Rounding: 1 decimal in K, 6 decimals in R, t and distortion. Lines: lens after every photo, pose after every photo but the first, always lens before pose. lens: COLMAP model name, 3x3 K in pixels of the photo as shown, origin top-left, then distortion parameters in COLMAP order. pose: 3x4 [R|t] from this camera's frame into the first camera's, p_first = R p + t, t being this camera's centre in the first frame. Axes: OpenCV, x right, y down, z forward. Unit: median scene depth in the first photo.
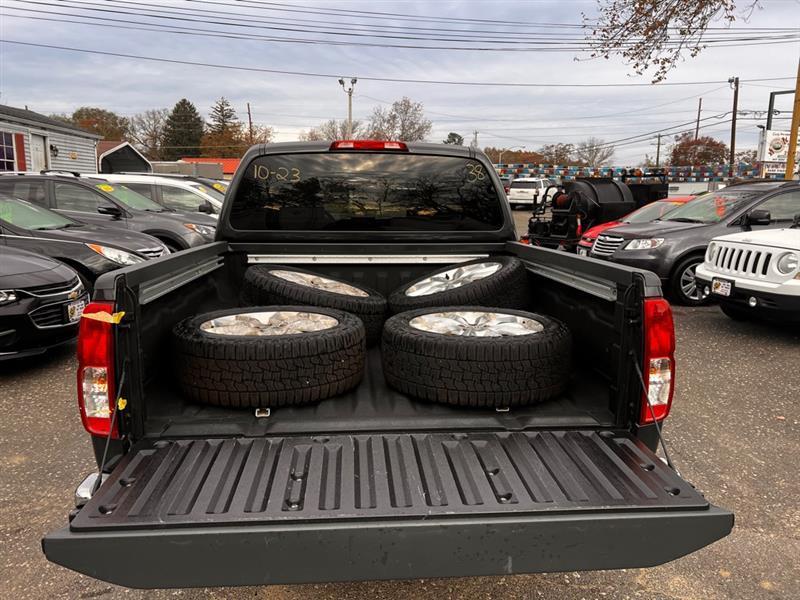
lens RADIAL K [[608.2, 0, 397.5], [0, 608.2, 299.4], [0, 0, 1]] dist [0.055270, -0.065770]
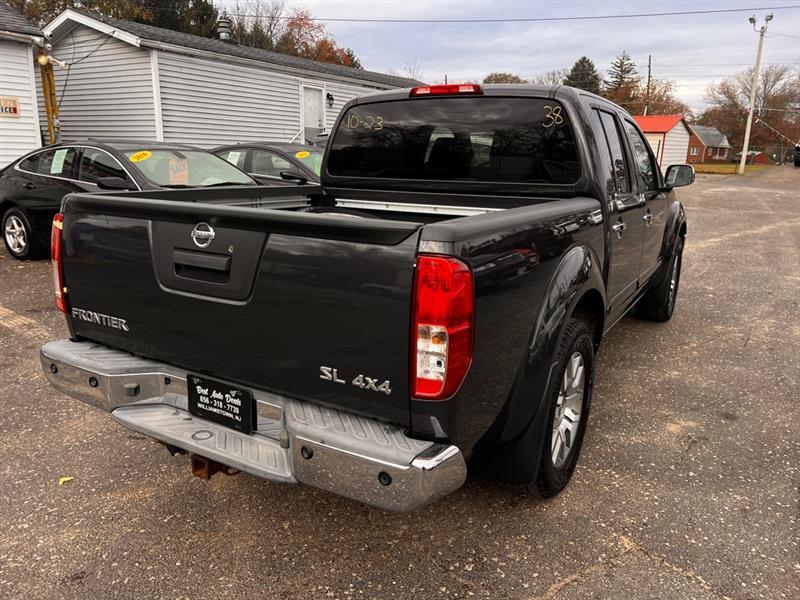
lens RADIAL K [[608.6, 0, 392.5], [0, 608.6, 301.5], [0, 0, 1]] dist [0.054148, -0.063583]
pose [[0.812662, 0.143745, -0.564728, 0.137356], [-0.107305, 0.989440, 0.097435, -0.002238], [0.572771, -0.018583, 0.819505, 0.044343]]
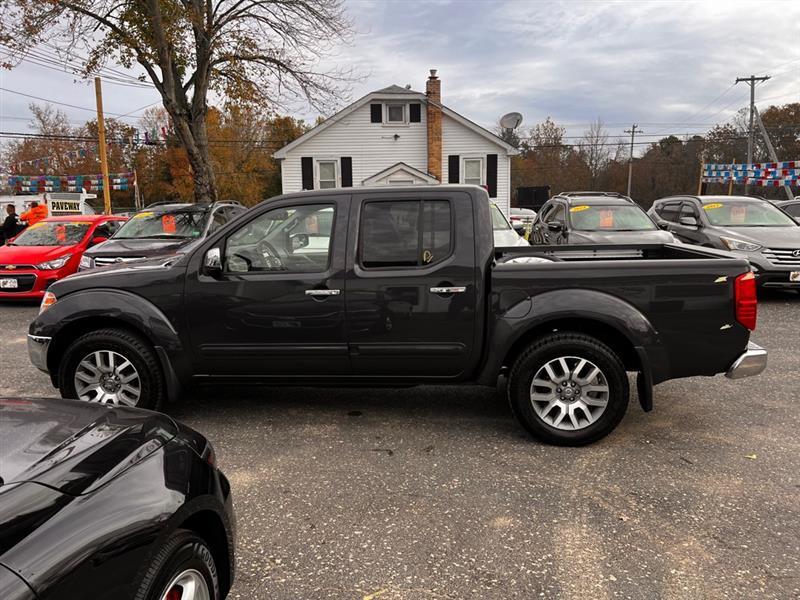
lens RADIAL K [[608.6, 0, 392.5], [0, 608.6, 301.5], [0, 0, 1]] dist [0.054148, -0.063583]
pose [[0.185458, -0.163562, 0.968944, -0.444773], [0.179210, 0.975143, 0.130307, -0.063981], [-0.966172, 0.149478, 0.210160, 0.273186]]
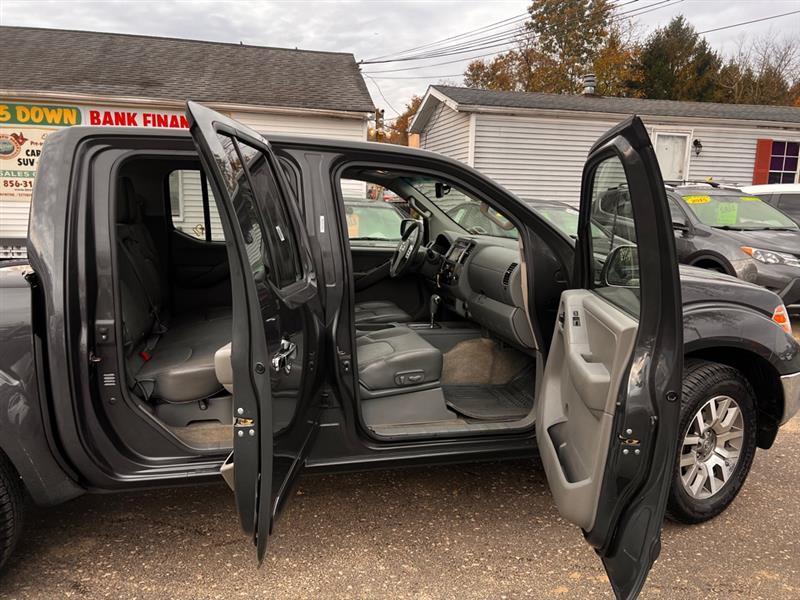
lens RADIAL K [[607.0, 0, 404.7], [0, 607.0, 298.7], [0, 0, 1]] dist [0.055136, -0.063216]
pose [[0.163711, 0.157686, -0.973824, 0.253941], [-0.184042, 0.974694, 0.126888, -0.064201], [0.969189, 0.158451, 0.188589, 0.370506]]
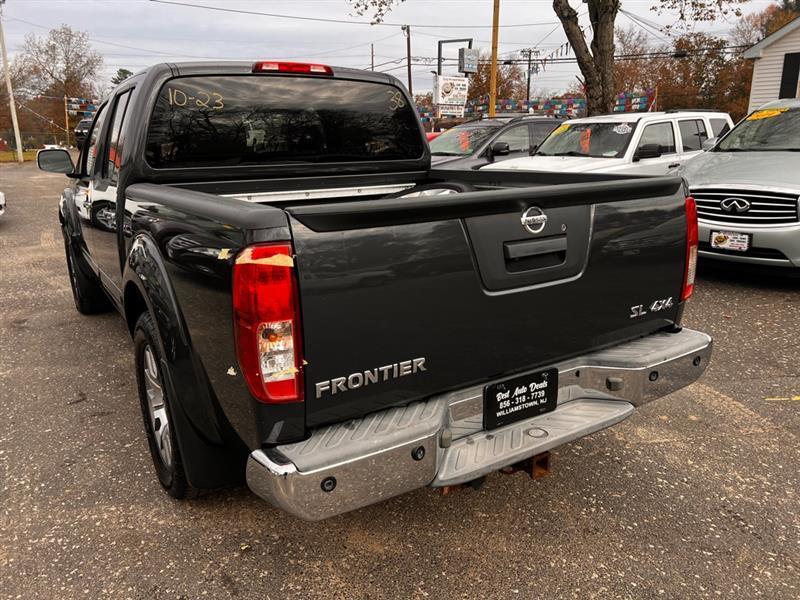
lens RADIAL K [[608.6, 0, 392.5], [0, 608.6, 301.5], [0, 0, 1]] dist [0.054148, -0.063583]
pose [[0.883486, -0.141239, 0.446658, -0.107244], [0.100355, 0.988394, 0.114042, 0.000656], [-0.457581, -0.055930, 0.887407, 0.028697]]
